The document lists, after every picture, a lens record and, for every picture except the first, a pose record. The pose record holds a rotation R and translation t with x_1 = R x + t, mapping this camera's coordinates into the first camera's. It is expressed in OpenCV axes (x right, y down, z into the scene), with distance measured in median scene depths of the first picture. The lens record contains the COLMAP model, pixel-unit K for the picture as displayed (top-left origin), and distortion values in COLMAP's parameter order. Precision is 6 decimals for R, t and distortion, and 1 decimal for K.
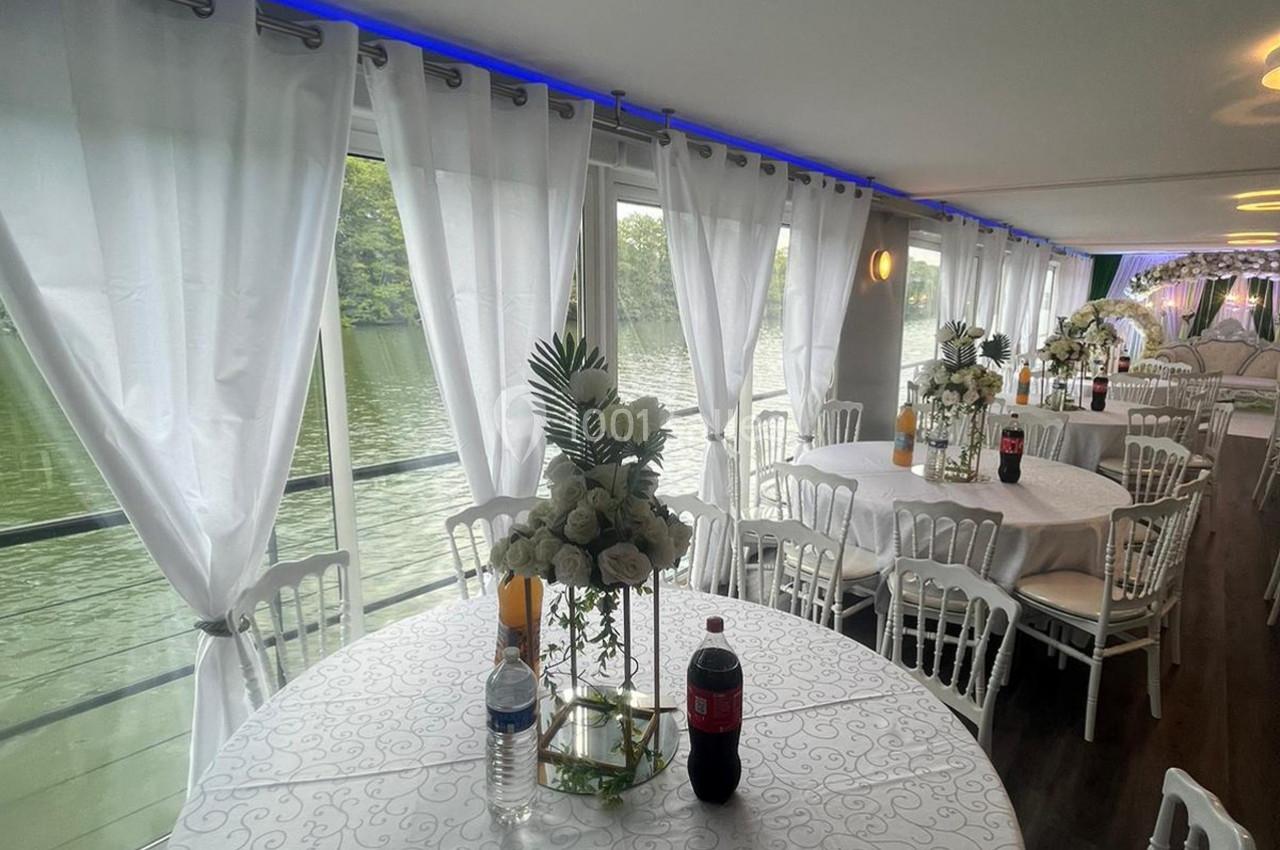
lens RADIAL K [[724.4, 0, 640.0], [0, 724.4, 425.0], [0, 0, 1]] dist [-0.001587, -0.000447]
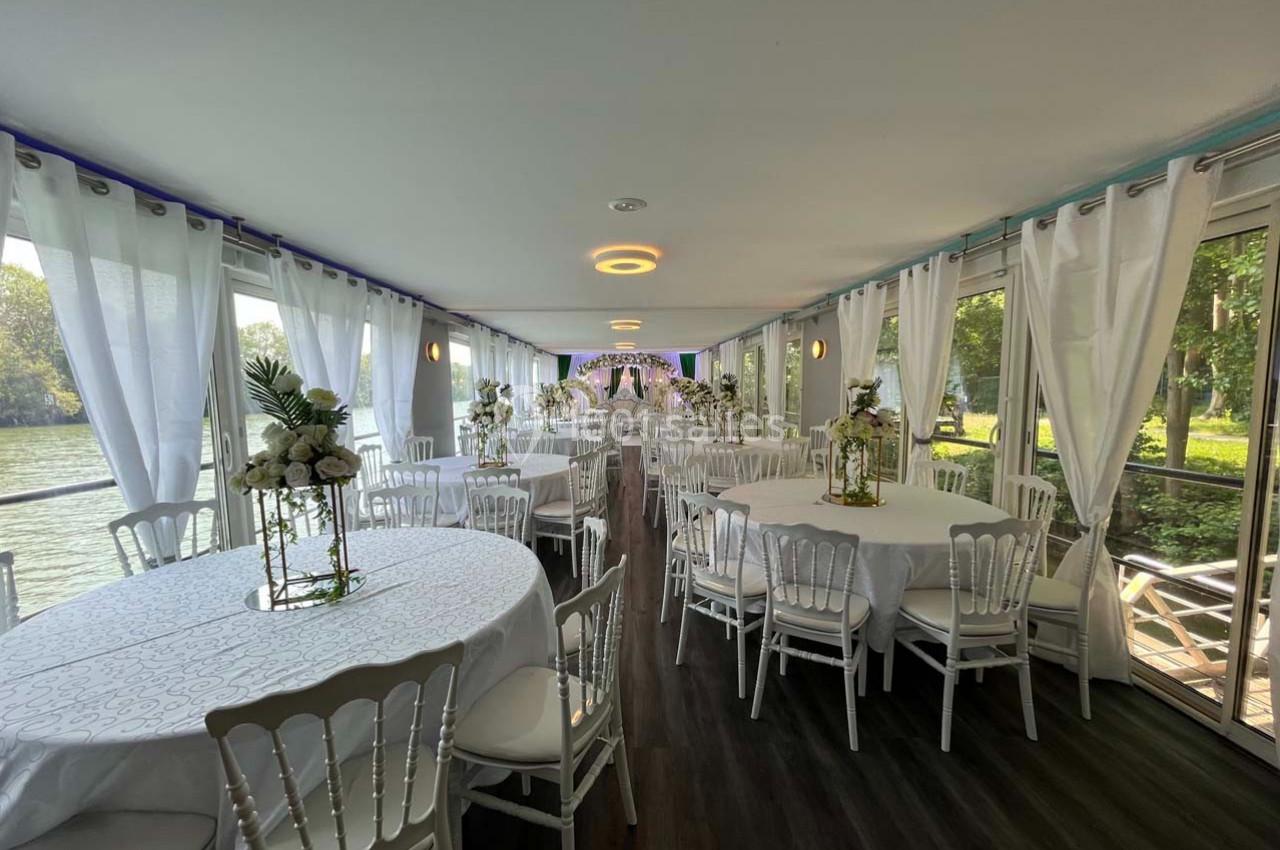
lens RADIAL K [[511.4, 0, 666.3], [0, 511.4, 425.8], [0, 0, 1]] dist [-0.000953, -0.000169]
pose [[0.731628, -0.077922, 0.677236, -0.095813], [0.143780, 0.988736, -0.041564, 0.089951], [-0.666369, 0.127782, 0.734591, -0.205656]]
